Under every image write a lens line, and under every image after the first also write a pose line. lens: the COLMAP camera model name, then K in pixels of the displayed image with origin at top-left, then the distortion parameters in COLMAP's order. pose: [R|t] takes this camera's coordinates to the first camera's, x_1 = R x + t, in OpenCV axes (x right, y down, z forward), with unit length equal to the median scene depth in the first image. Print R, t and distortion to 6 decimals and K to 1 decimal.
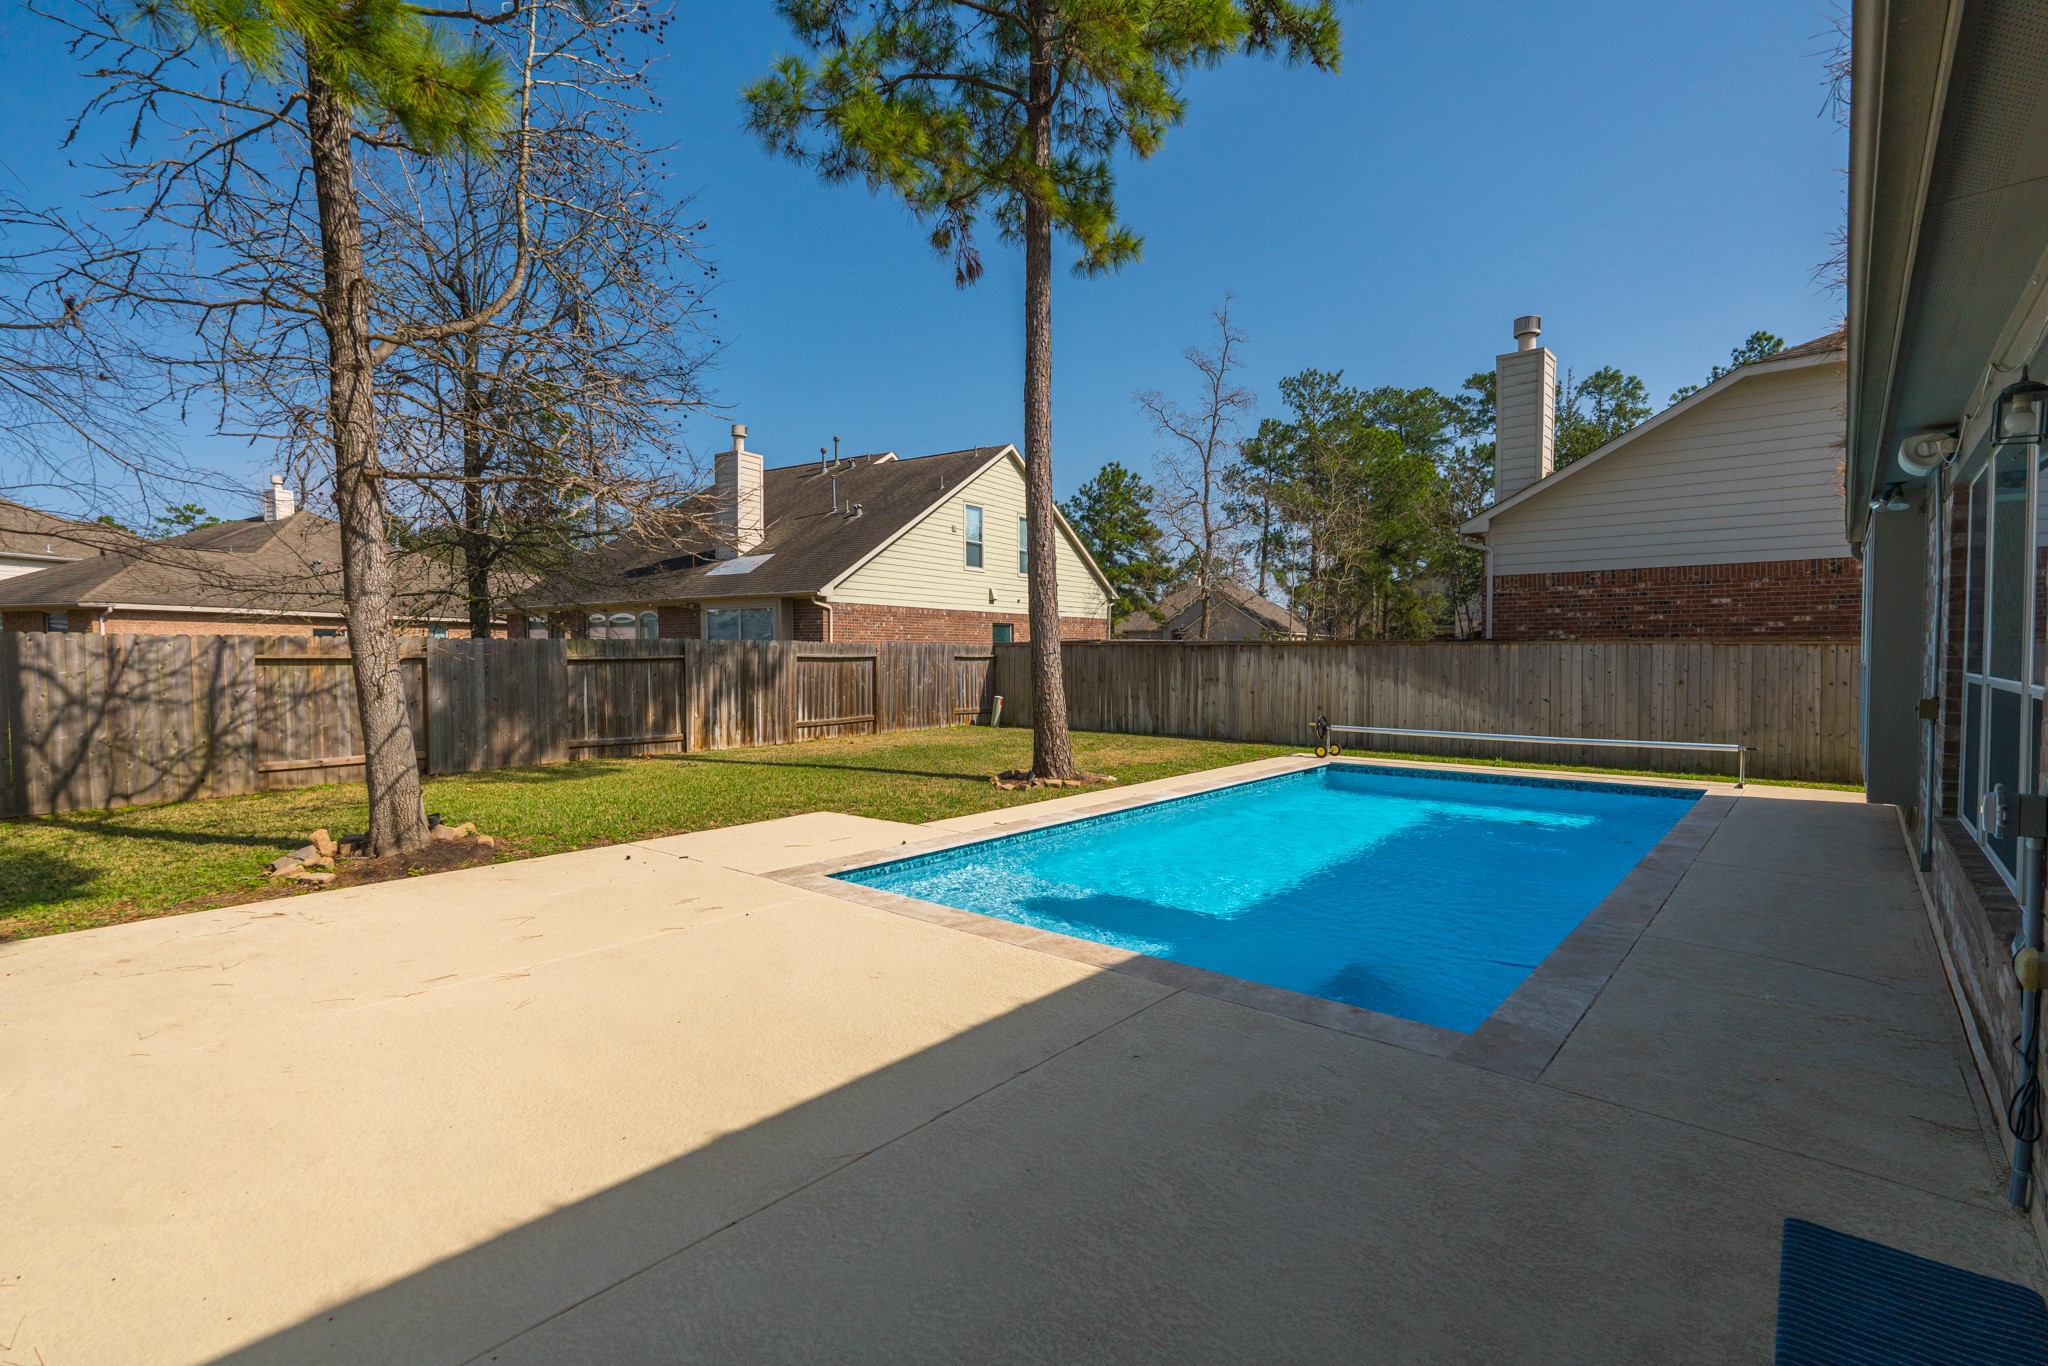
lens RADIAL K [[911.5, 0, 1041.6], [0, 911.5, 692.9], [0, 0, 1]] dist [-0.008164, -0.000096]
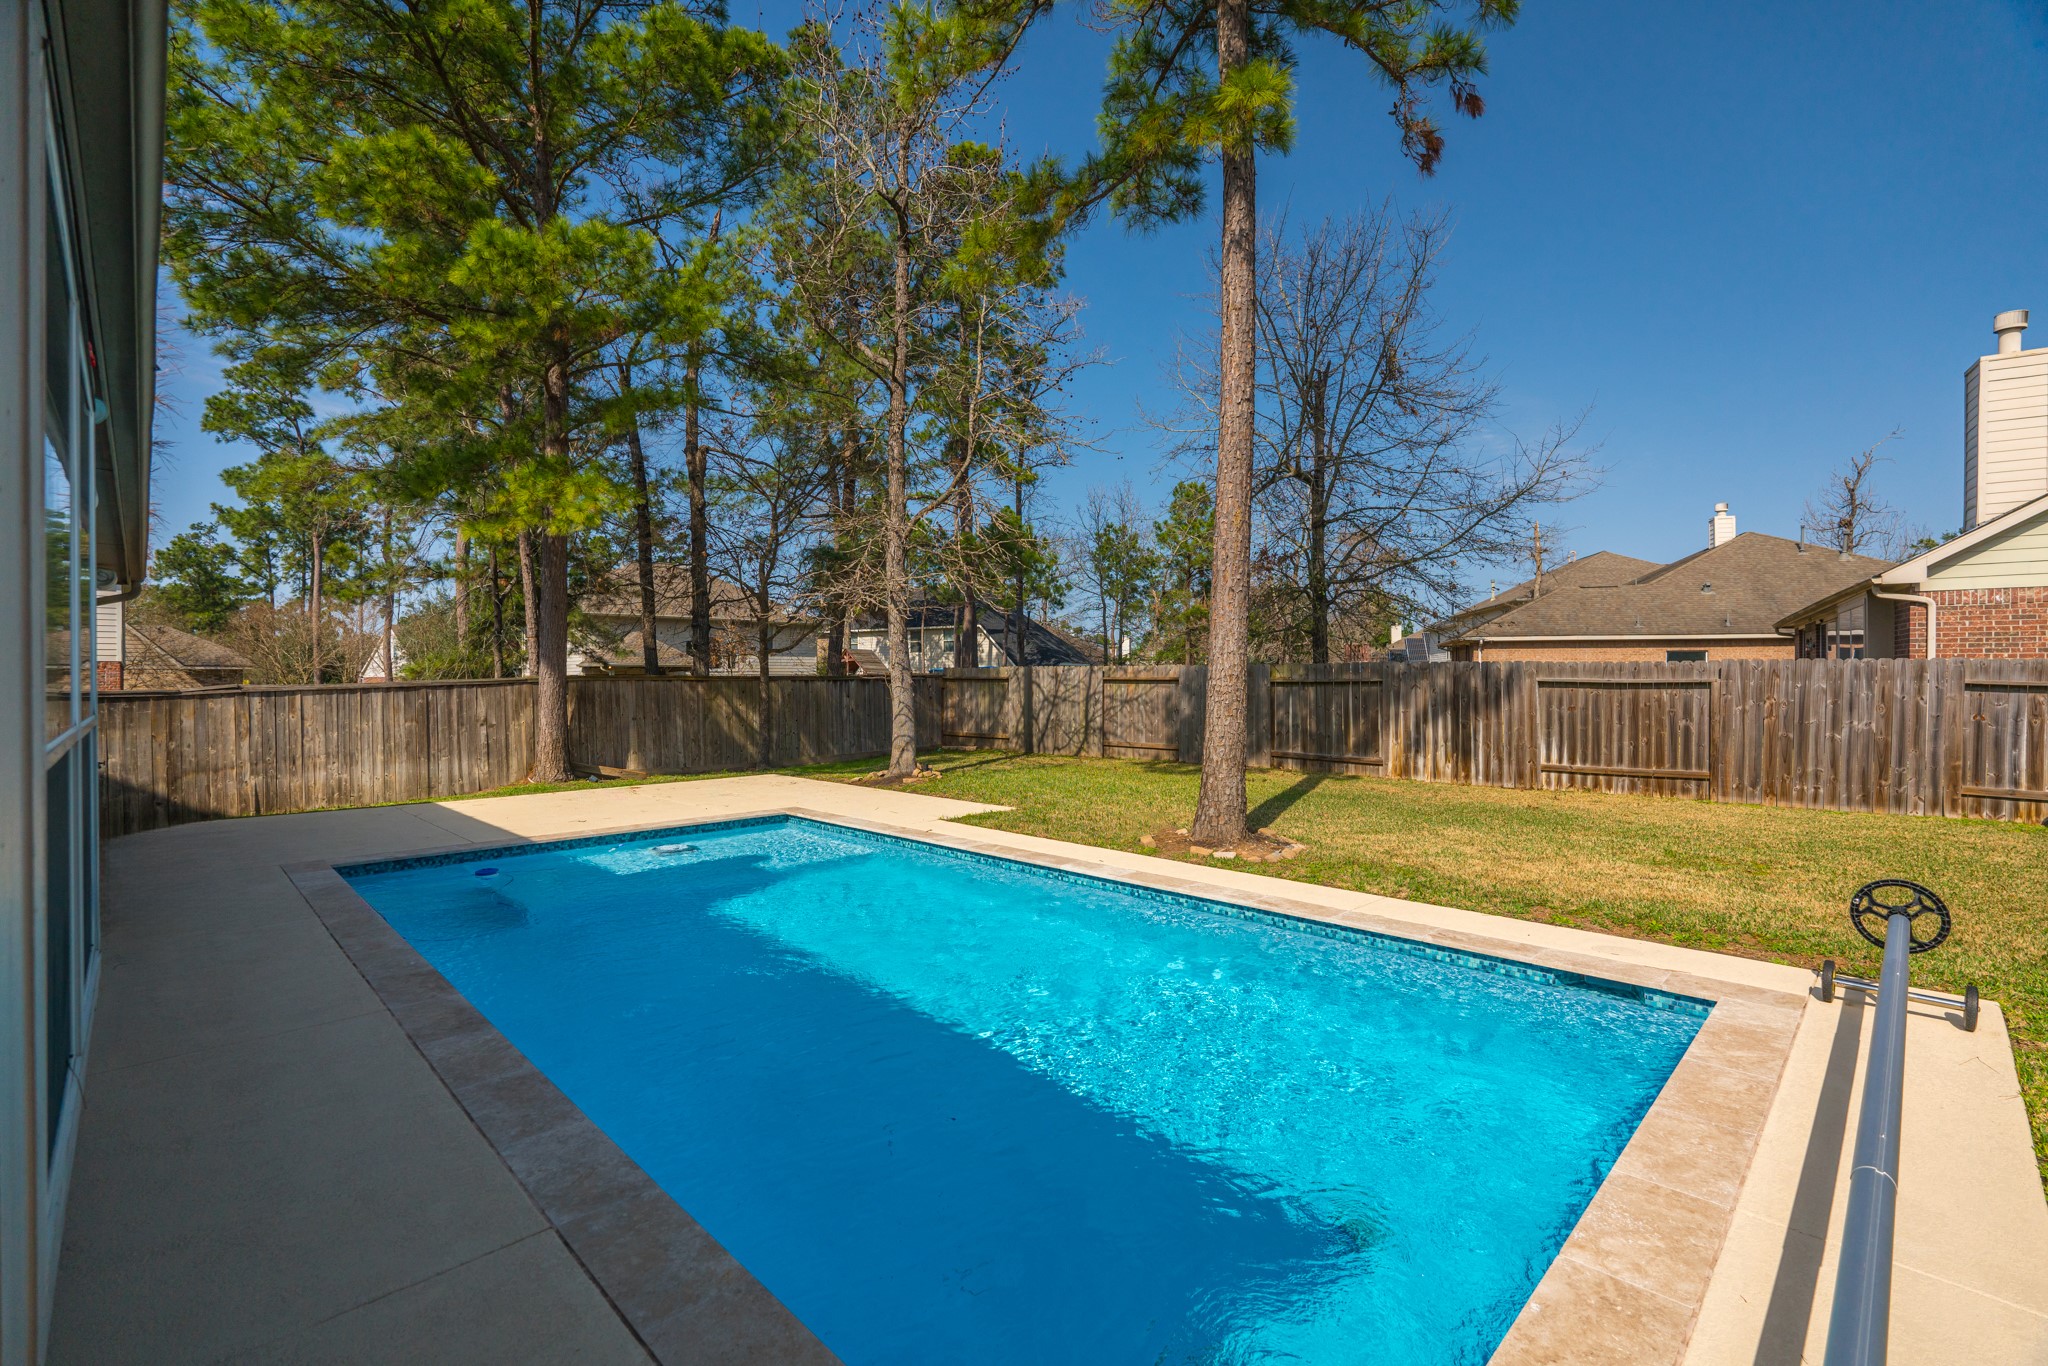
lens RADIAL K [[911.5, 0, 1037.1], [0, 911.5, 682.6], [0, 0, 1]] dist [-0.008164, -0.000096]
pose [[-0.069844, 0.008969, -0.997518, 0.589905], [-0.043026, 0.999002, 0.011995, -0.031223], [0.996630, 0.043757, -0.069388, 0.672771]]
